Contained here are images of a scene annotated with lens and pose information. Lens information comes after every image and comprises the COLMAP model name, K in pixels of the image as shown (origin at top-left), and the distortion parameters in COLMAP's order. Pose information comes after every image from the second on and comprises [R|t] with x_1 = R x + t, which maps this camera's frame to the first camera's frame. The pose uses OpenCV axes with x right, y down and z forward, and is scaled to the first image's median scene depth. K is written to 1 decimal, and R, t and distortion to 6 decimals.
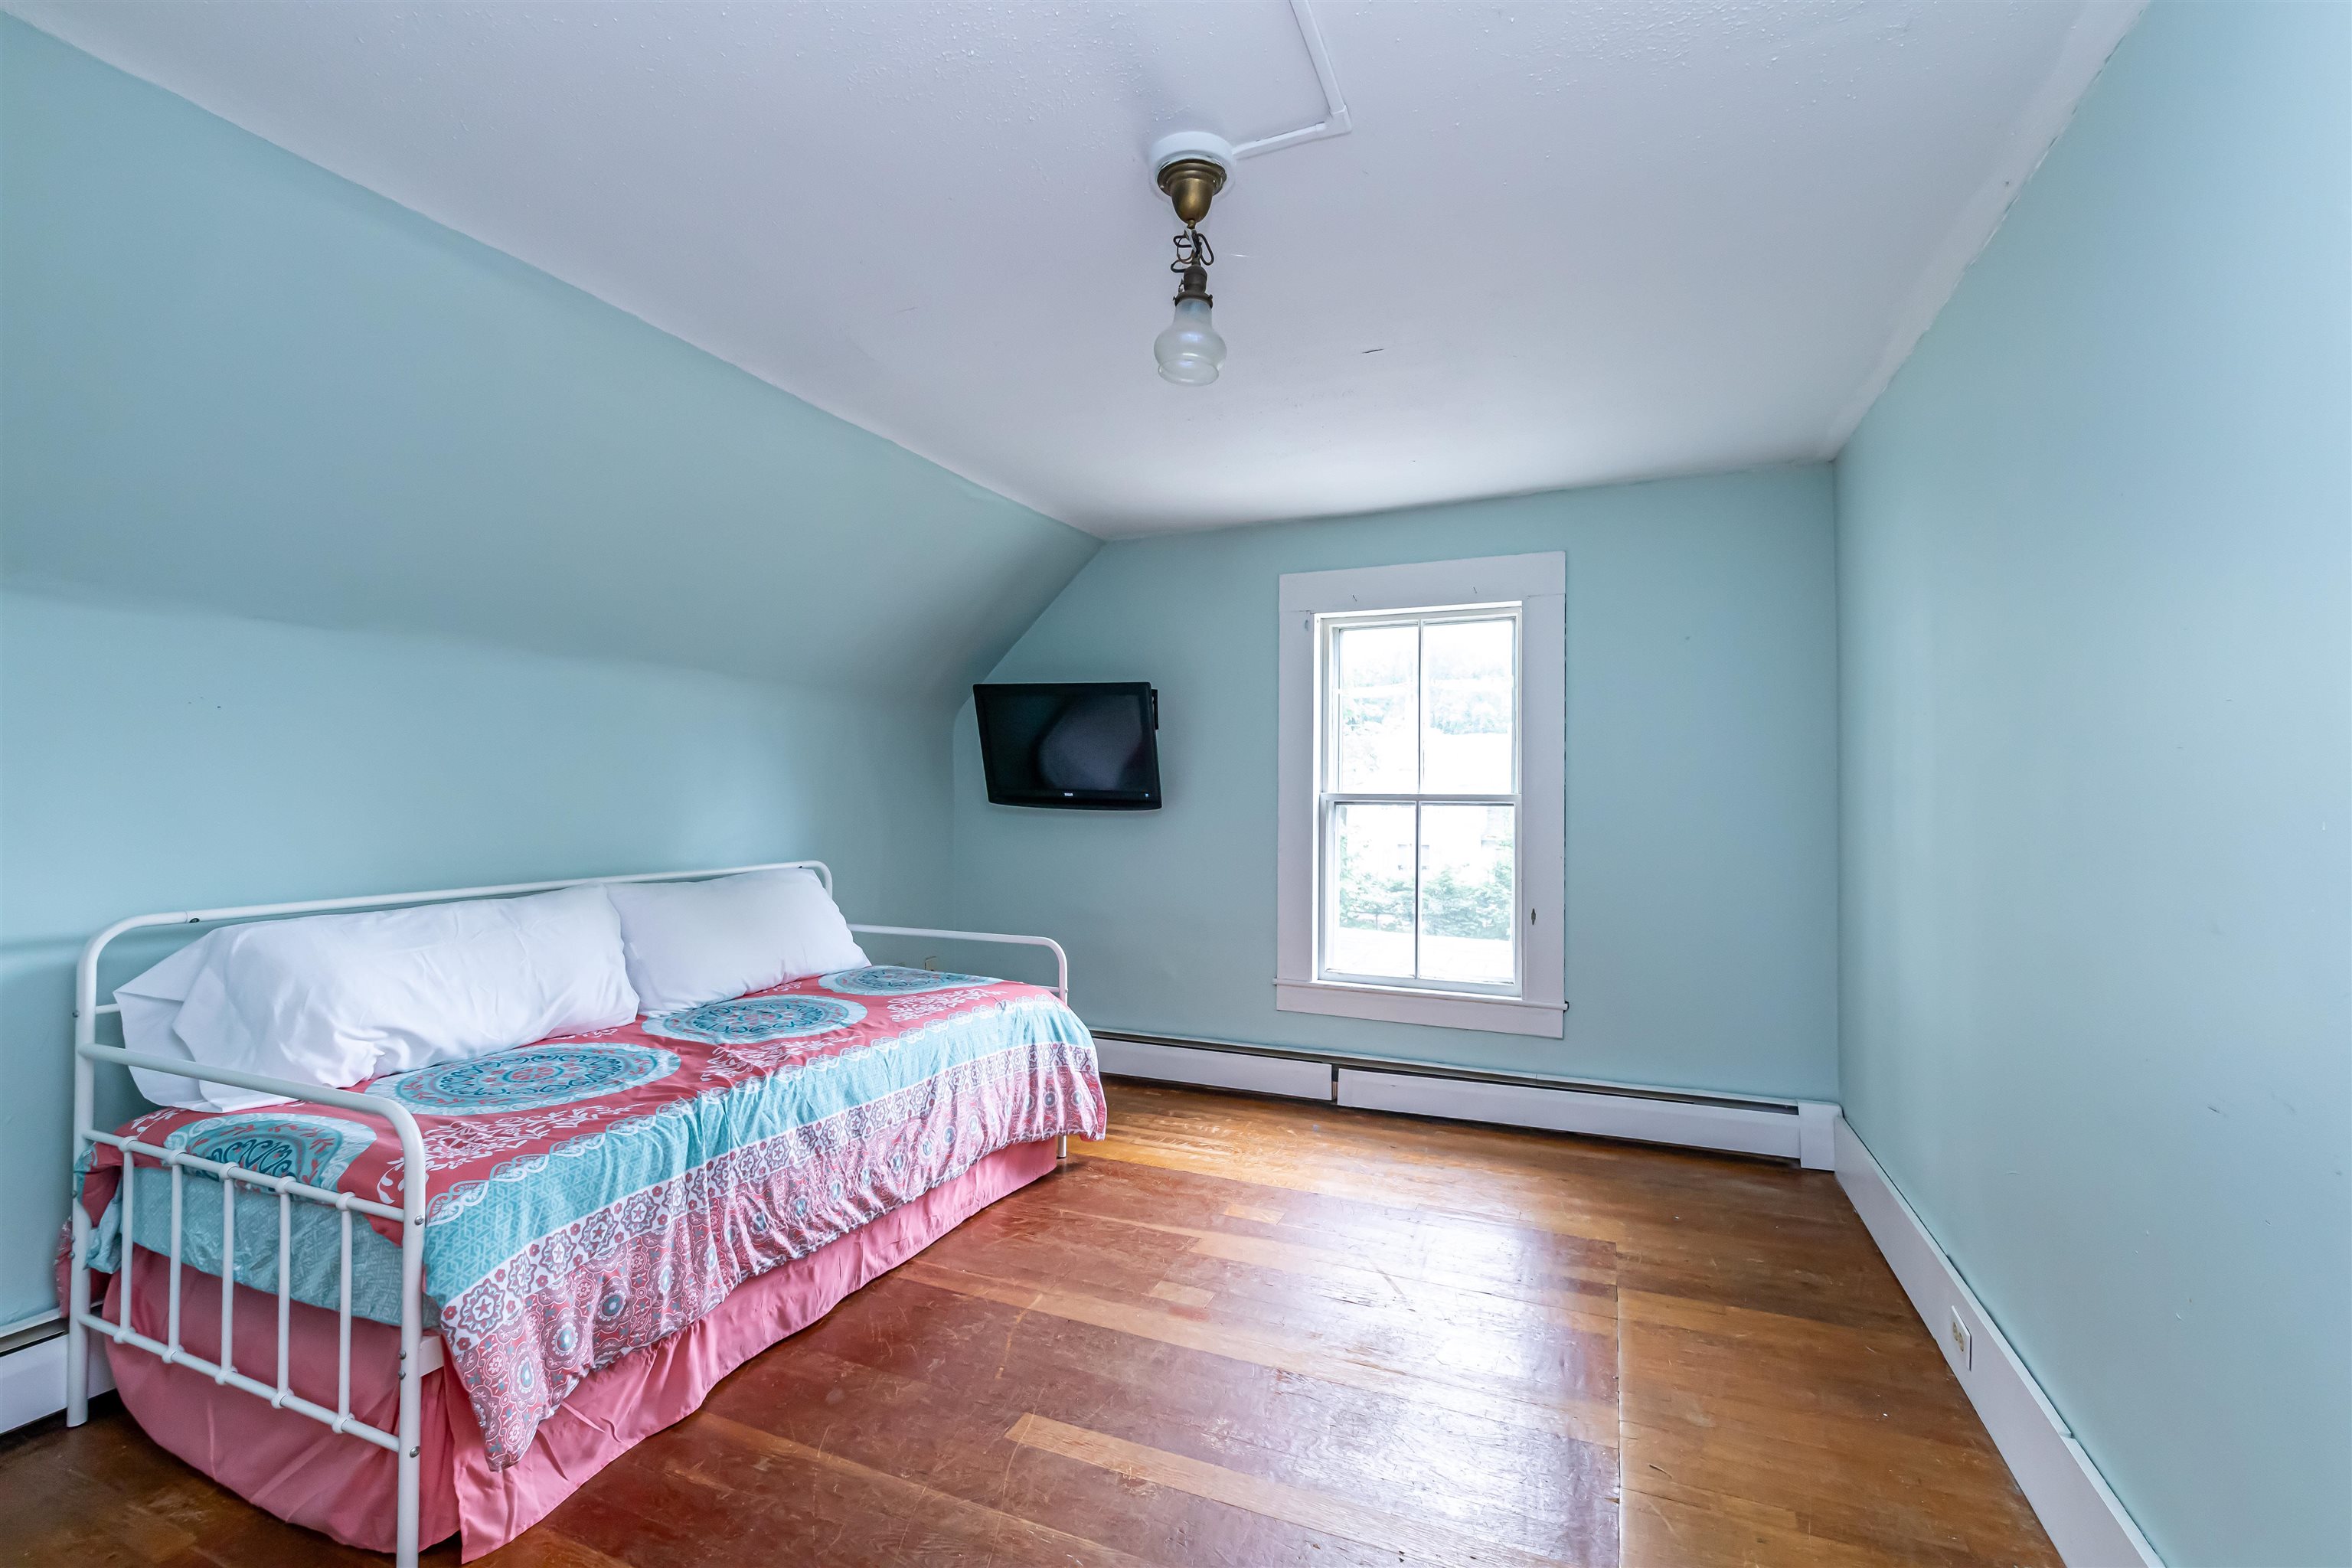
lens RADIAL K [[1015.7, 0, 1183.9], [0, 1015.7, 787.2], [0, 0, 1]] dist [-0.003343, 0.002143]
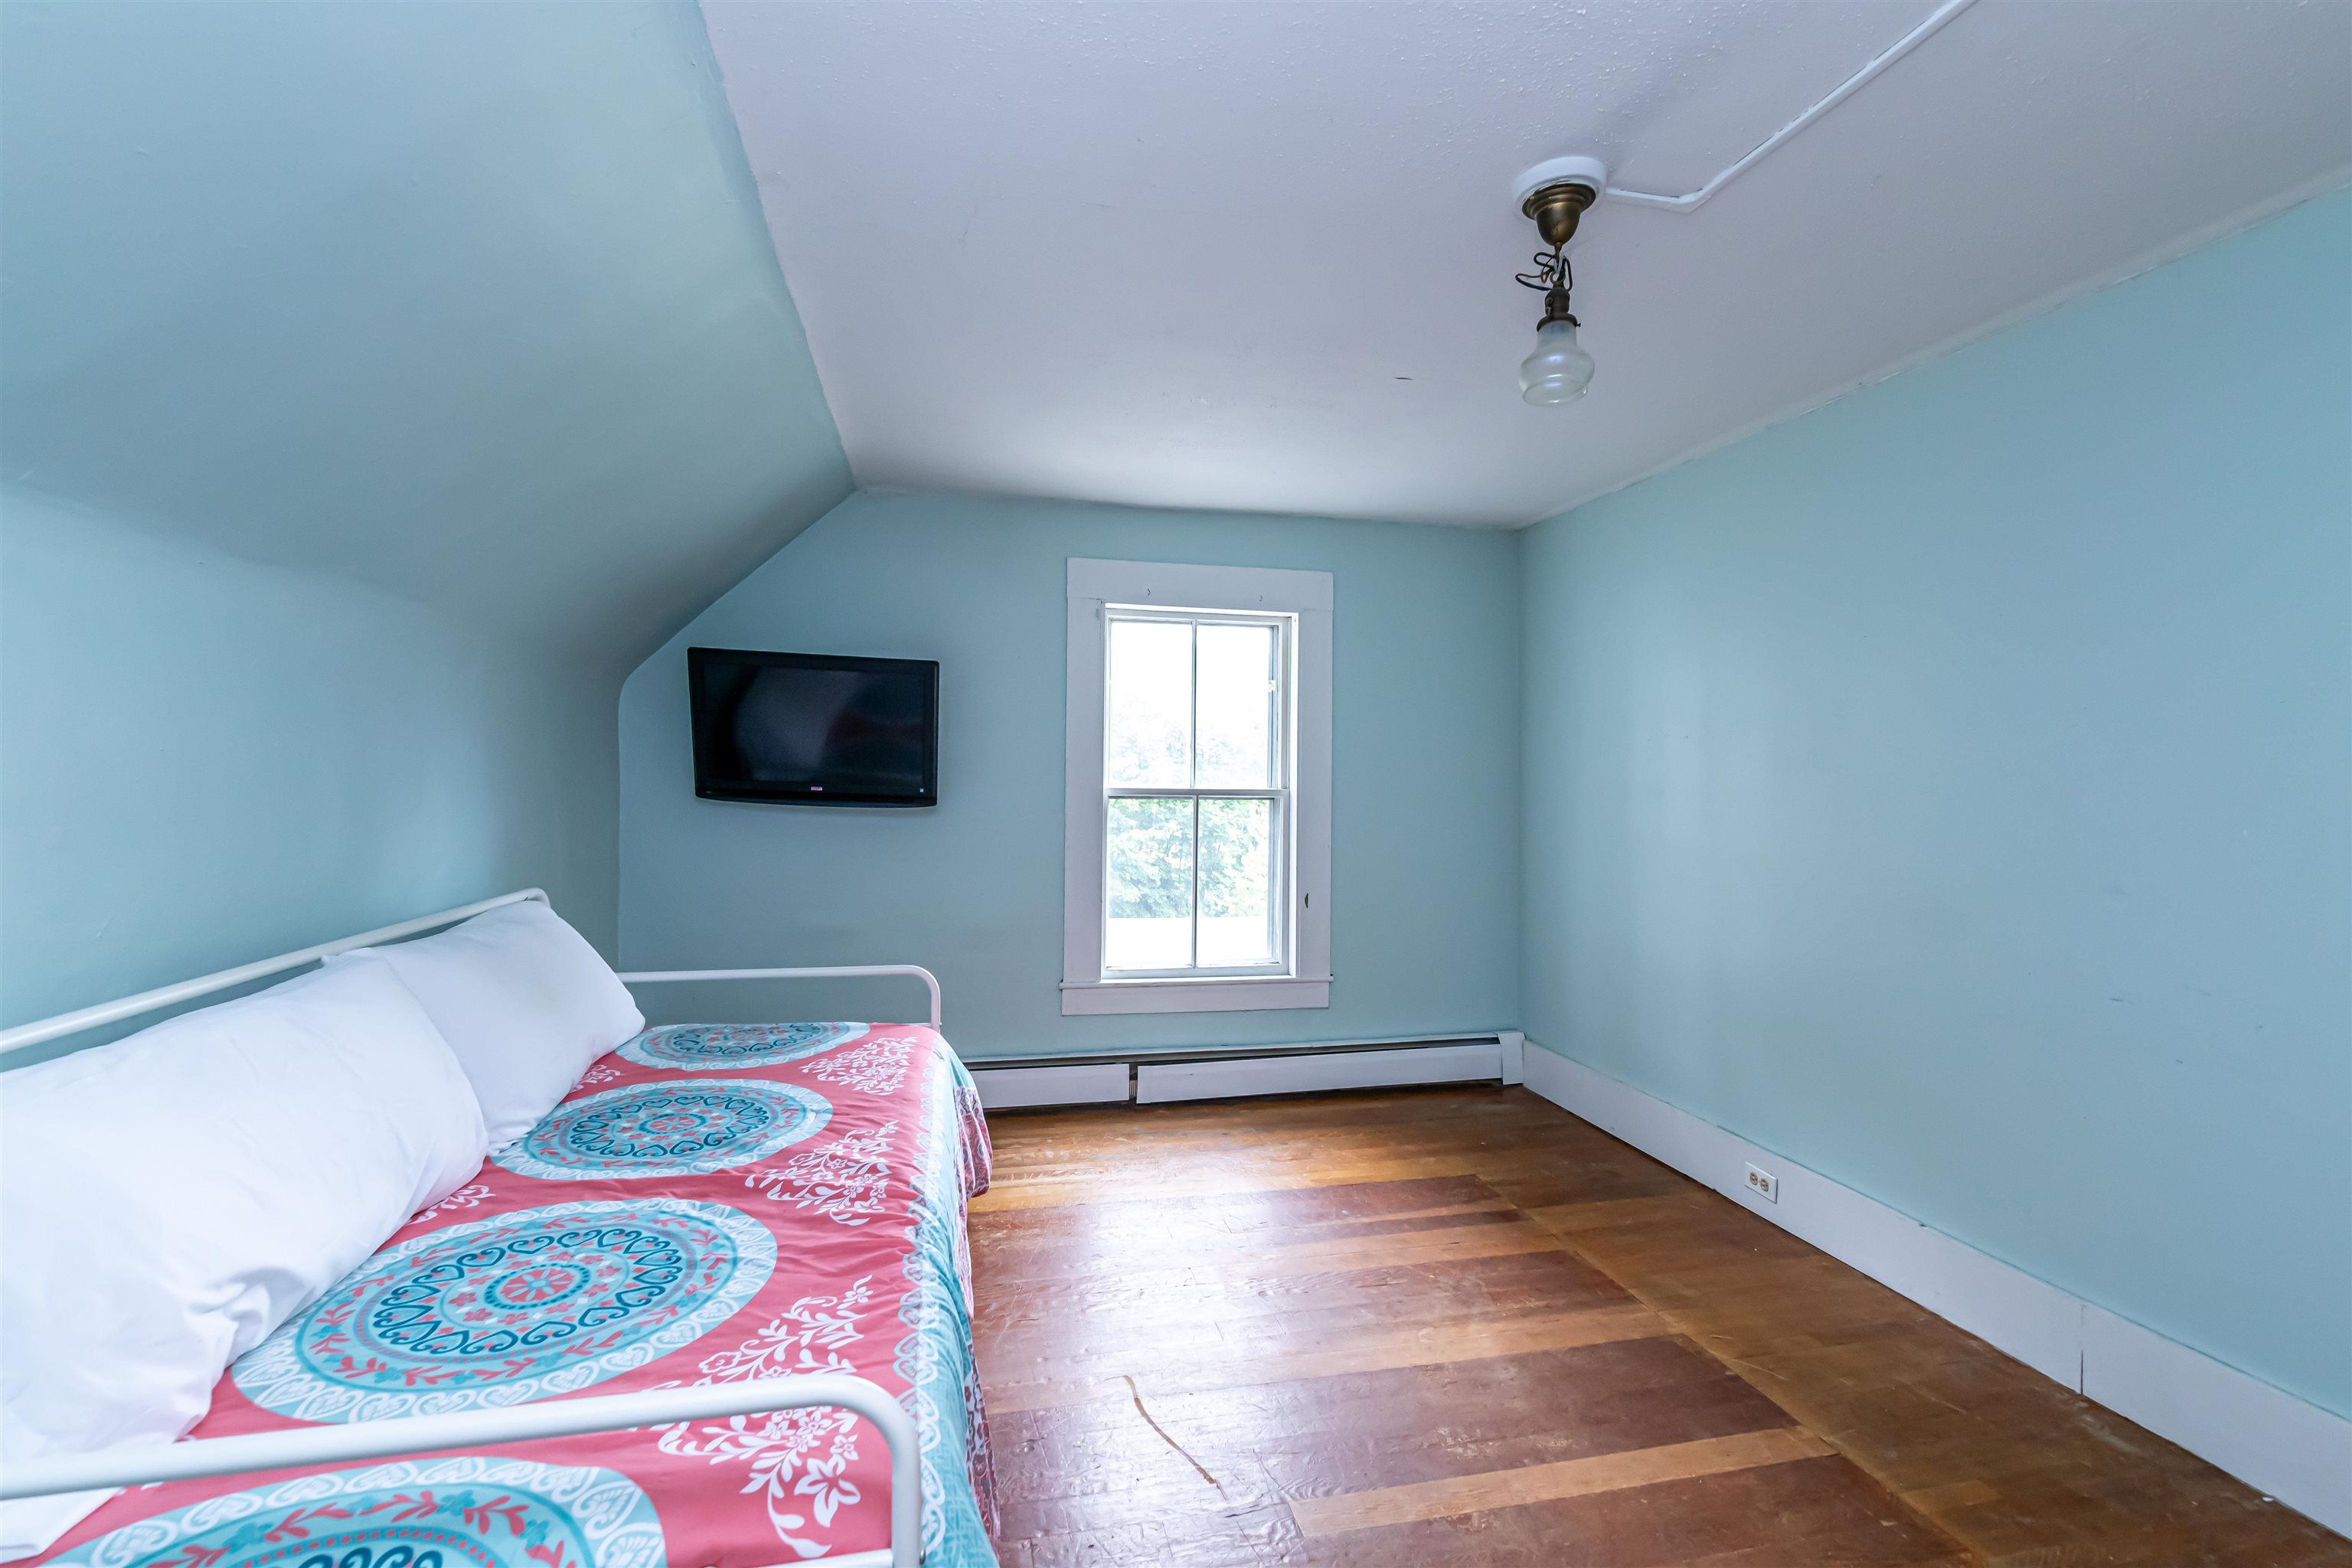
lens RADIAL K [[1015.7, 0, 1170.6], [0, 1015.7, 767.8], [0, 0, 1]] dist [-0.003343, 0.002143]
pose [[0.814095, 0.010160, 0.580642, -0.420148], [-0.011785, 0.999930, -0.000972, -0.013933], [-0.580612, -0.006051, 0.814158, 0.187918]]
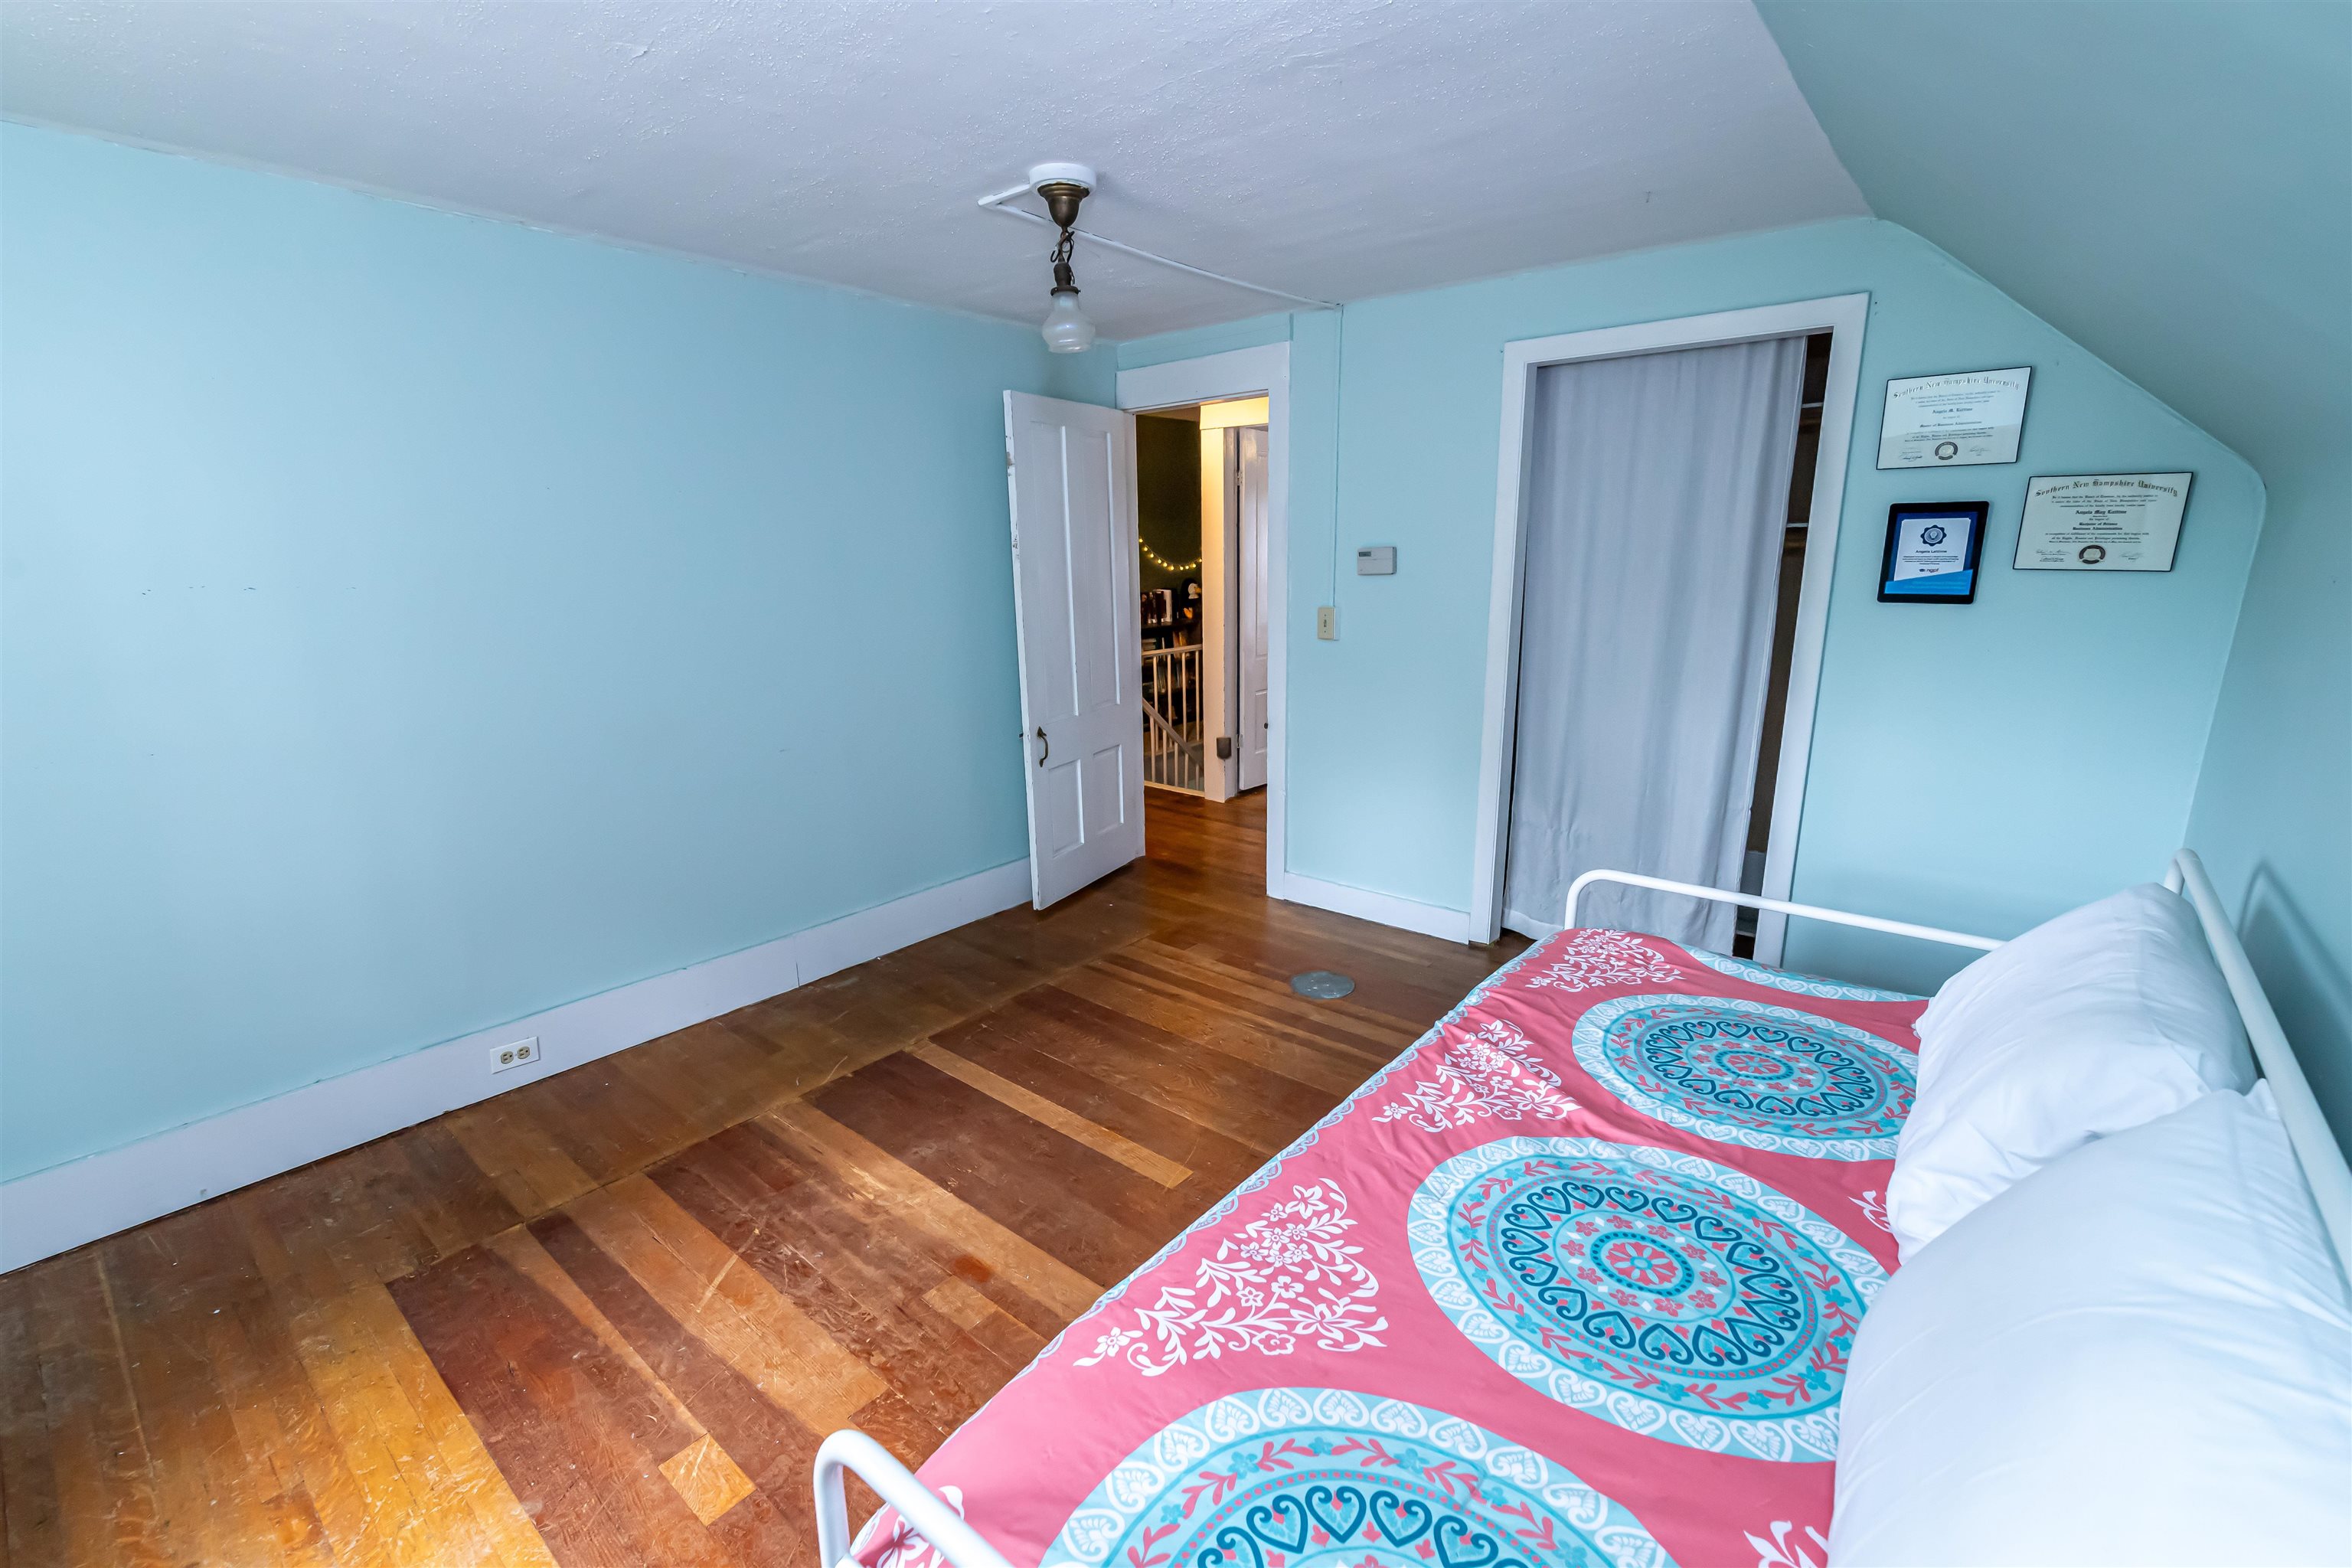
lens RADIAL K [[1015.7, 0, 1167.5], [0, 1015.7, 799.6], [0, 0, 1]] dist [-0.003343, 0.002143]
pose [[-0.958451, -0.061437, 0.278561, -0.252721], [0.006862, 0.971283, 0.237827, -0.063561], [-0.285174, 0.229857, -0.930506, 1.106583]]
